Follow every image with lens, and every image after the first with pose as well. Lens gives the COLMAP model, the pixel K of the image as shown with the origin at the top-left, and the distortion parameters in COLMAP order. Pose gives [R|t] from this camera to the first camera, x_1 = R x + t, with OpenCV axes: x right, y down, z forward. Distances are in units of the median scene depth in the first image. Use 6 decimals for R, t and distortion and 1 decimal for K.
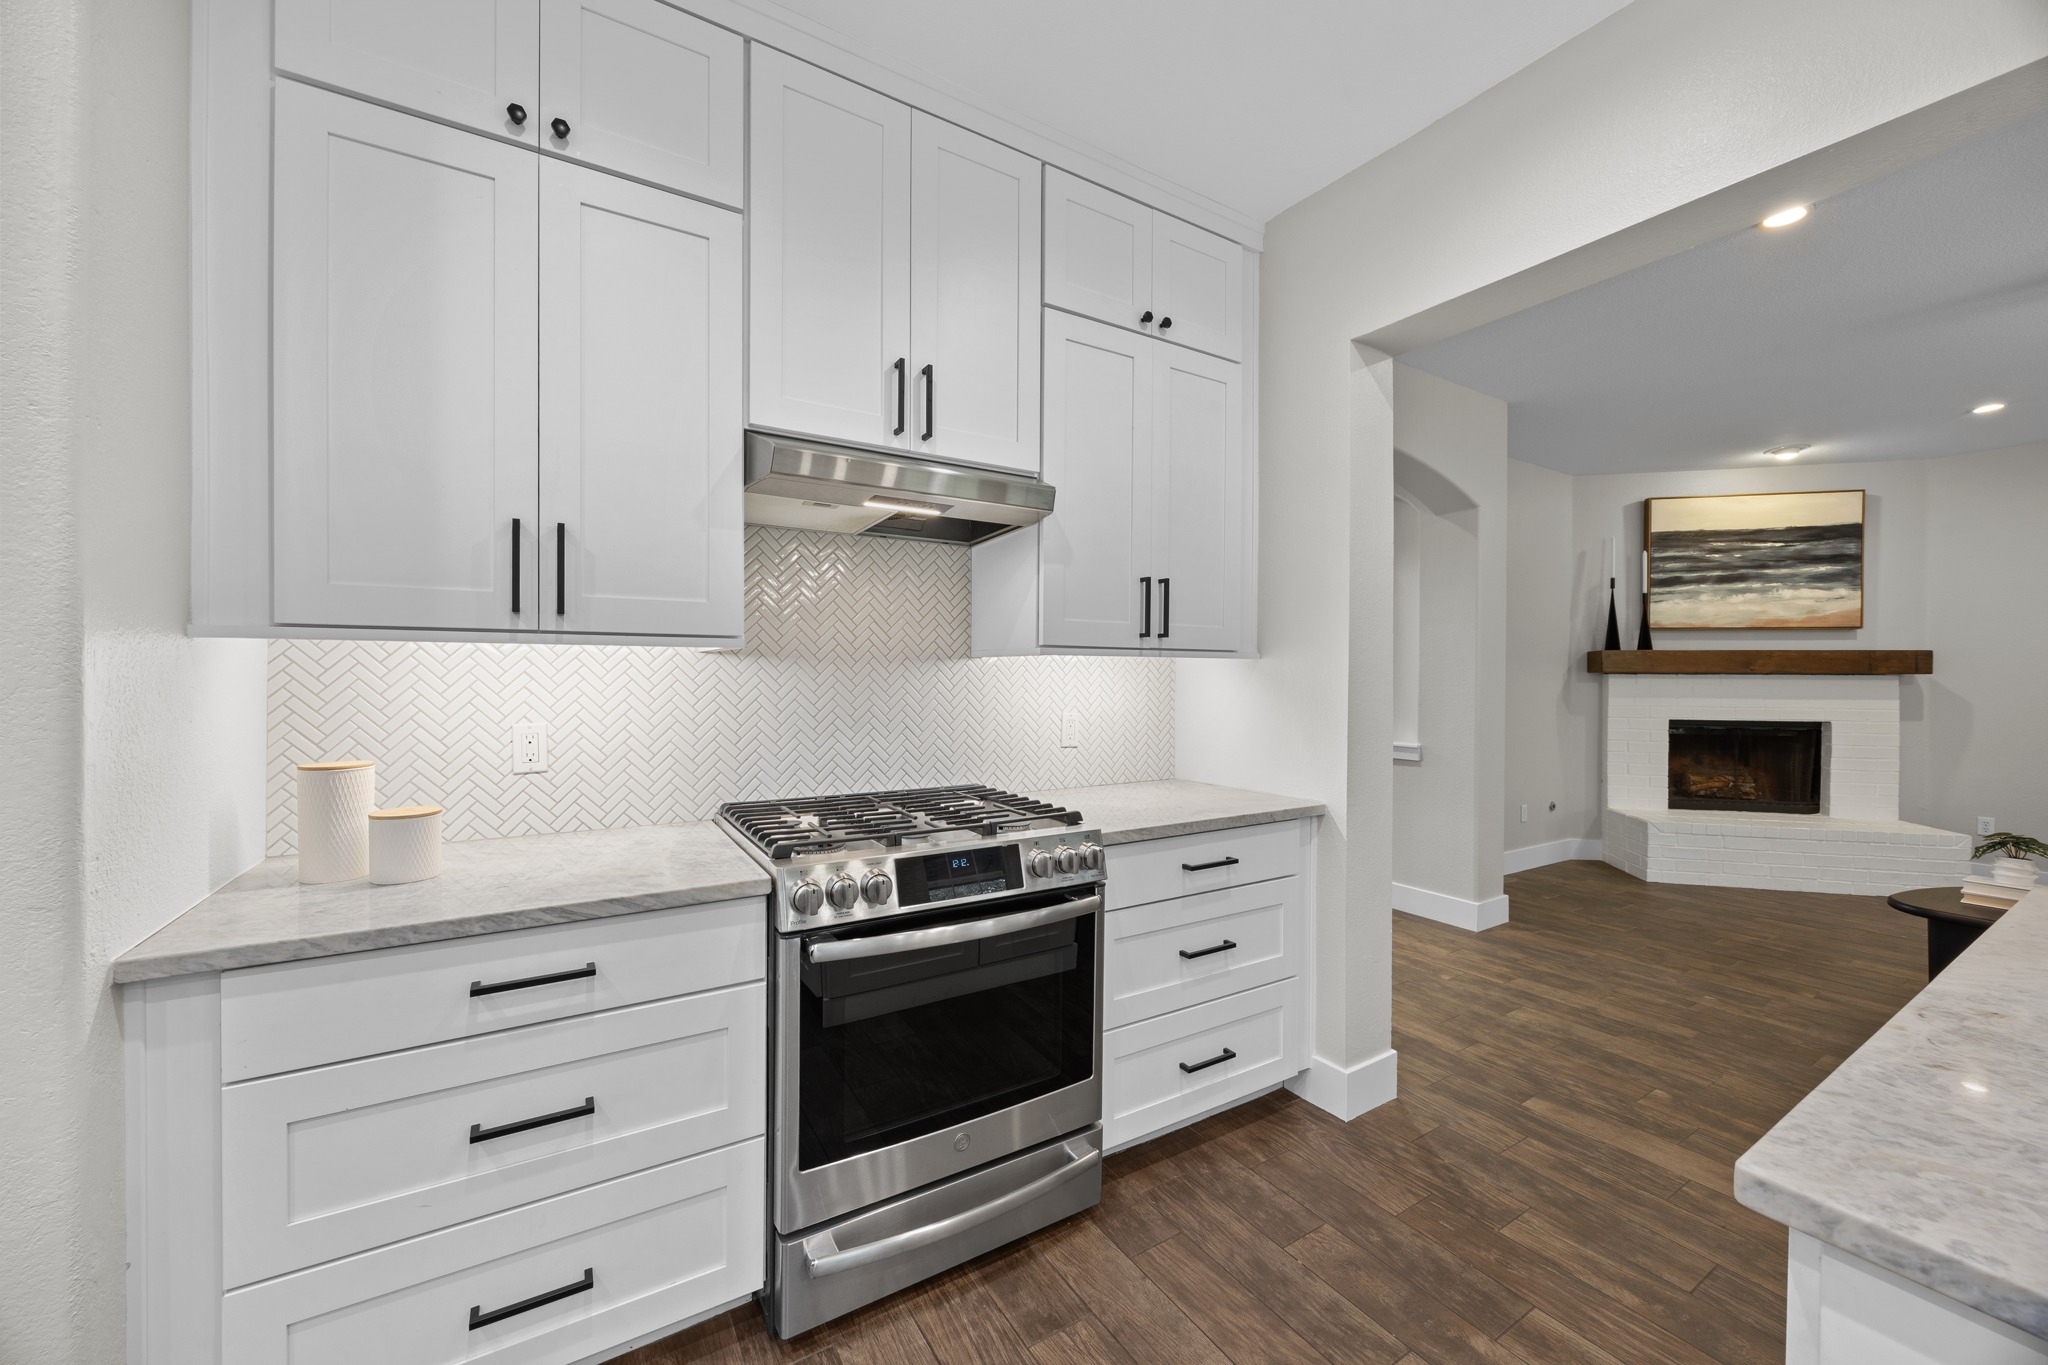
lens RADIAL K [[772.6, 0, 1010.2], [0, 772.6, 678.0], [0, 0, 1]] dist [-0.003218, 0.000680]
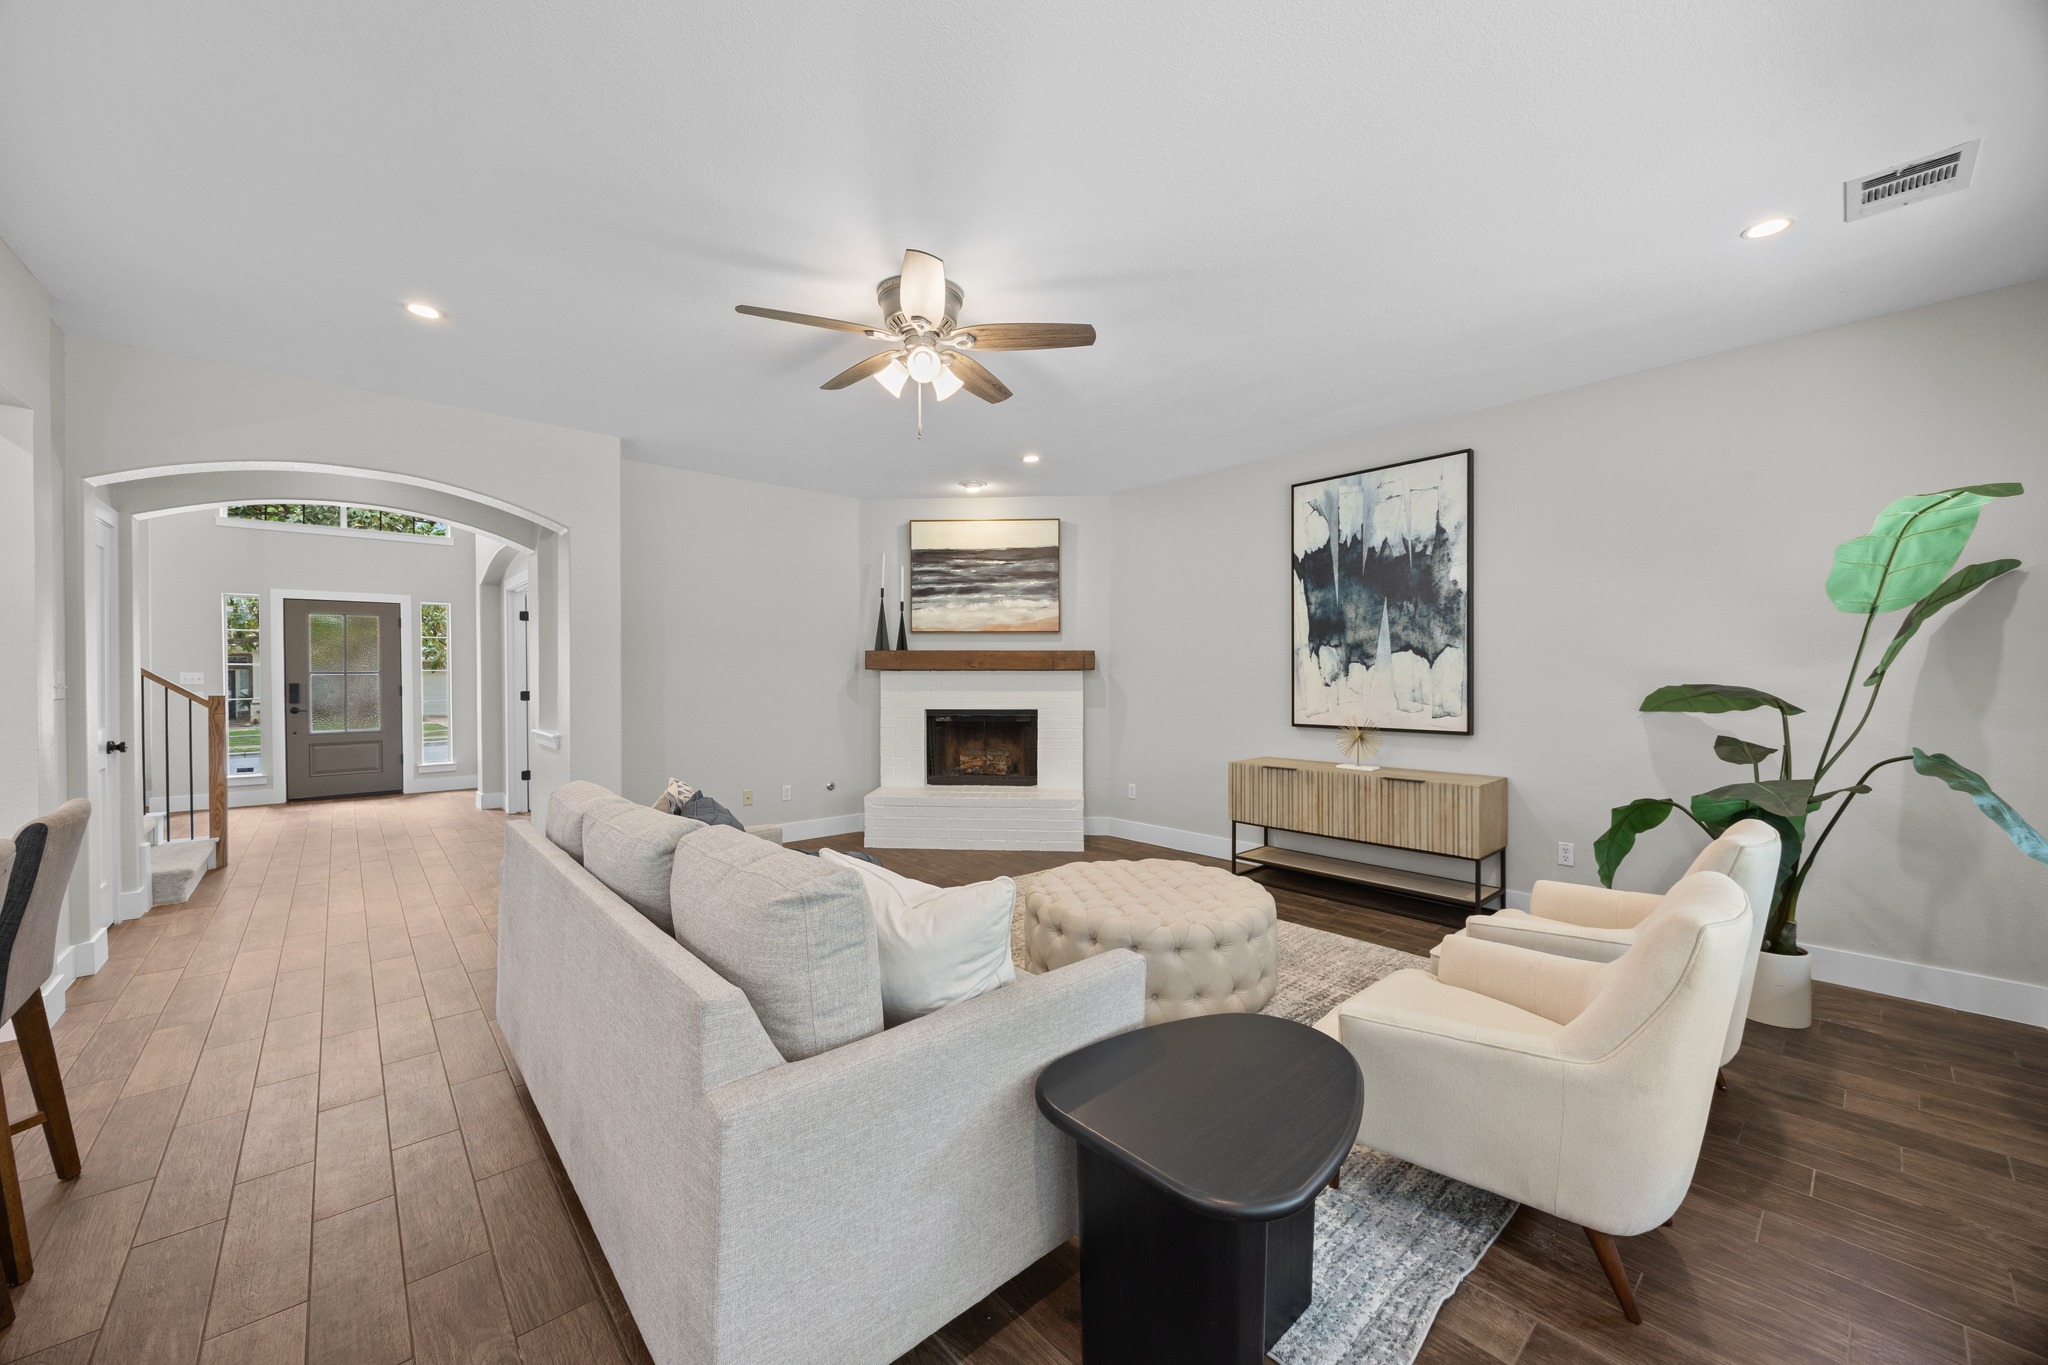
lens RADIAL K [[772.6, 0, 1020.9], [0, 772.6, 679.6], [0, 0, 1]] dist [-0.003218, 0.000680]
pose [[0.983983, -0.006122, 0.178160, 0.821749], [0.005437, 0.999976, 0.004332, 0.004330], [-0.178182, -0.003294, 0.983992, -0.191222]]
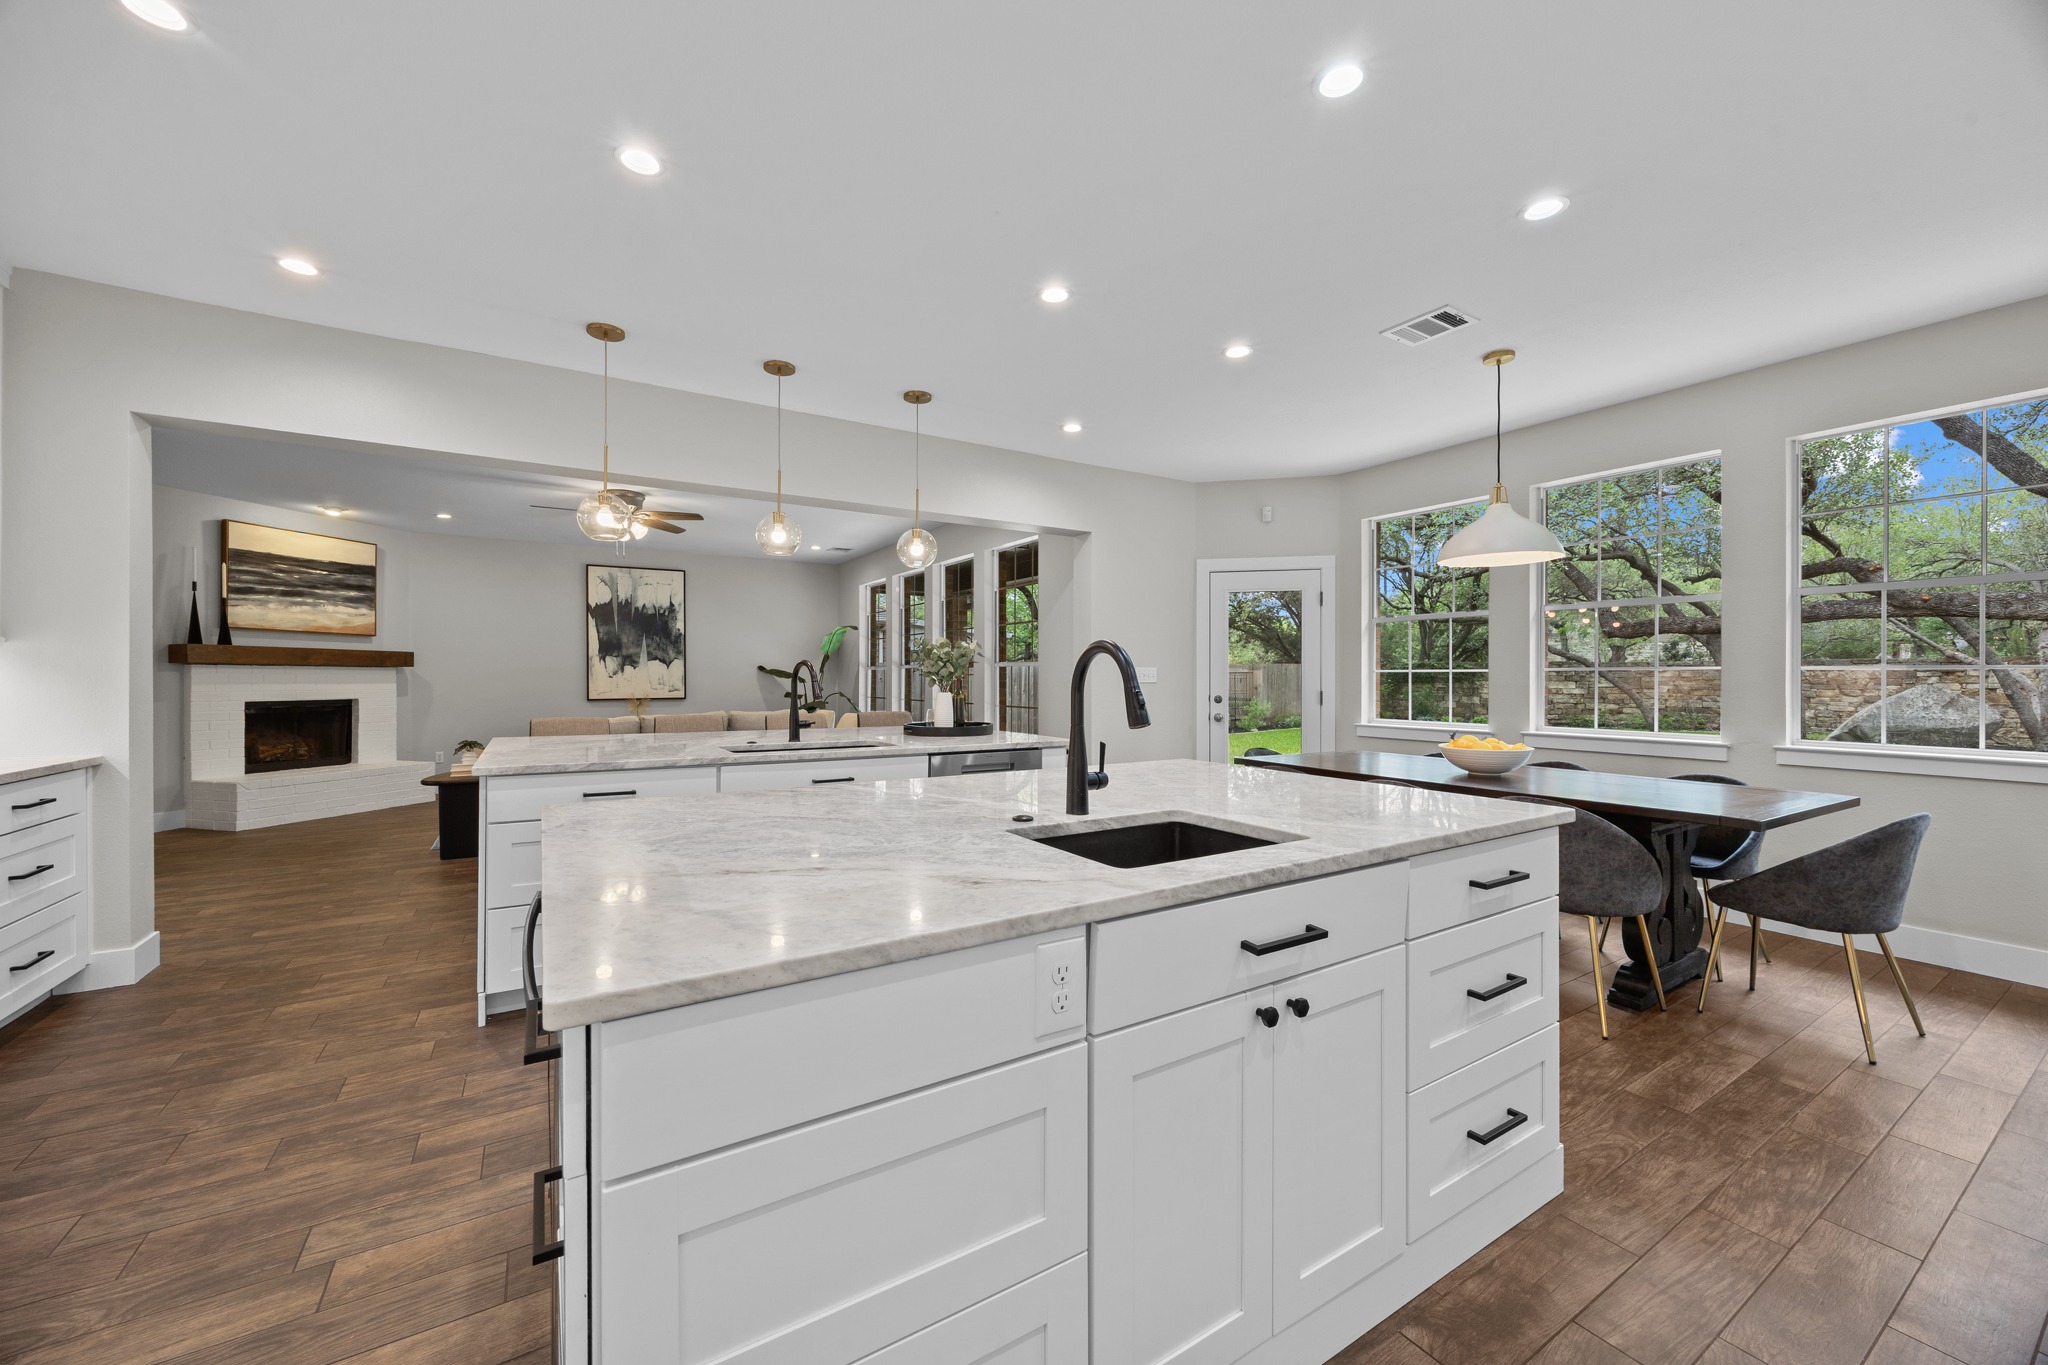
lens RADIAL K [[772.6, 0, 1013.8], [0, 772.6, 679.5], [0, 0, 1]] dist [-0.003218, 0.000680]
pose [[-0.003245, -0.007049, 0.999970, -0.403363], [0.002189, 0.999973, 0.007056, 0.012454], [-0.999992, 0.002212, -0.003229, -0.241140]]
